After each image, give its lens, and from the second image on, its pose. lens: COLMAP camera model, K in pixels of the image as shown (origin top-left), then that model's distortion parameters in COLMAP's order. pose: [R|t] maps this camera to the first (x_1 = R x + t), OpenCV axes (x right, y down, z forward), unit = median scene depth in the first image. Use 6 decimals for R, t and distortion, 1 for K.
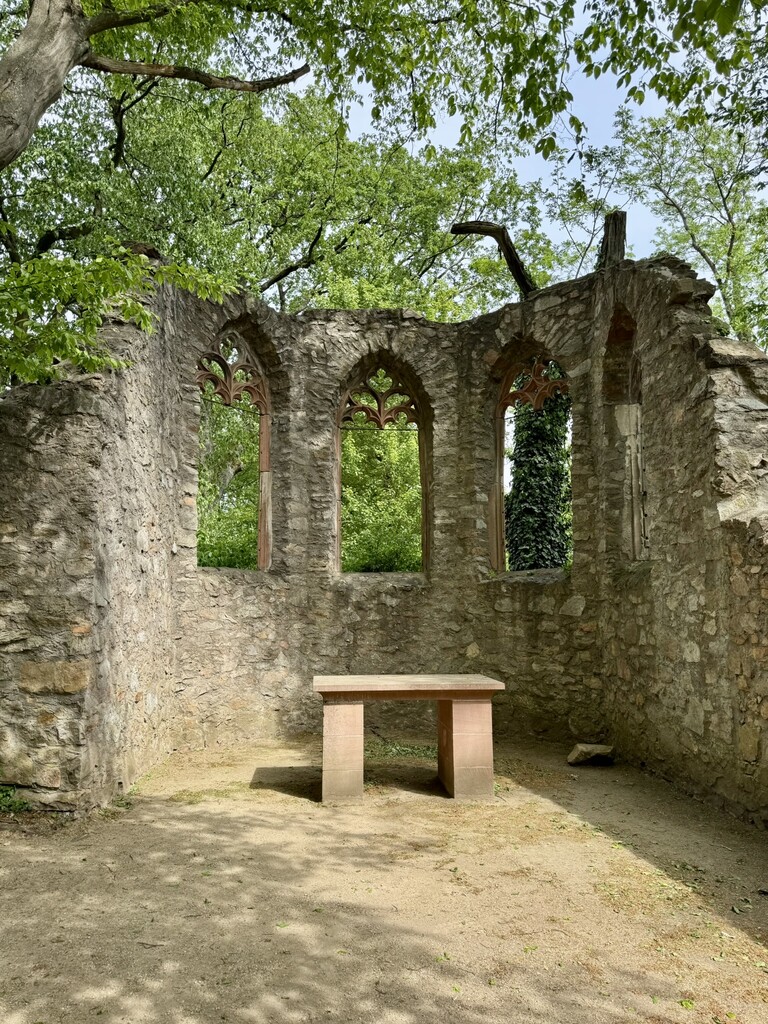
lens RADIAL K [[707.8, 0, 381.3], [0, 707.8, 511.6], [0, 0, 1]] dist [0.026472, -0.005088]
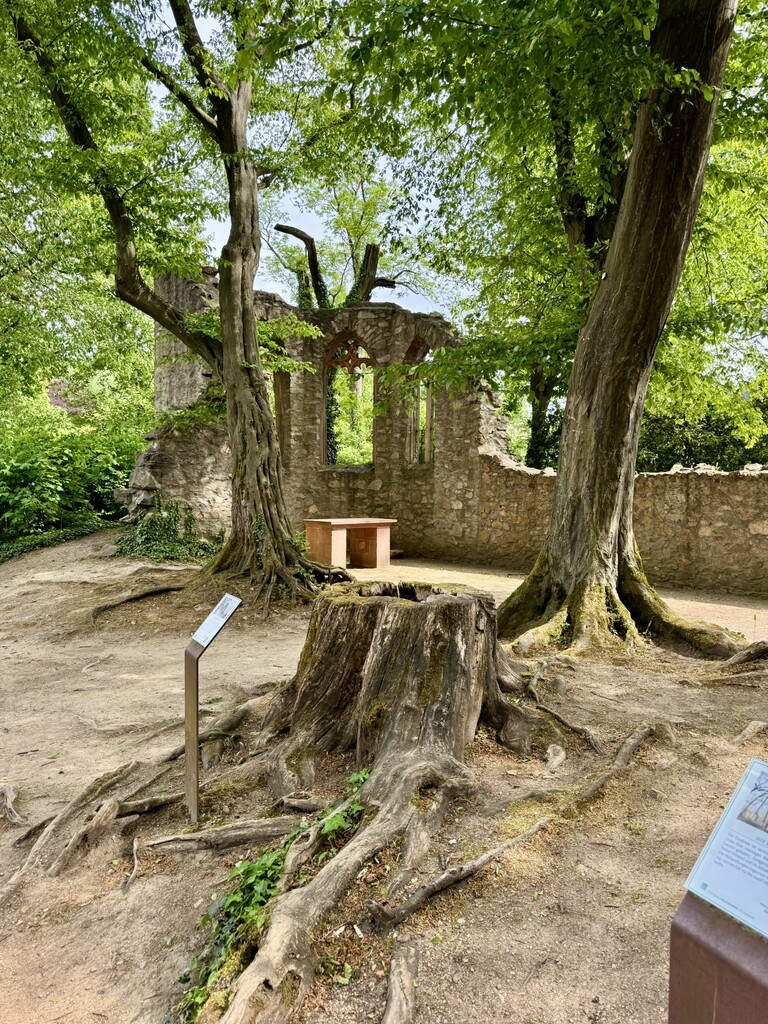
lens RADIAL K [[707.8, 0, 389.6], [0, 707.8, 520.9], [0, 0, 1]] dist [0.026472, -0.005088]
pose [[0.785081, -0.024001, 0.618928, -1.087901], [-0.095844, 0.982506, 0.159673, -0.101664], [-0.611933, -0.184677, 0.769046, -0.645780]]
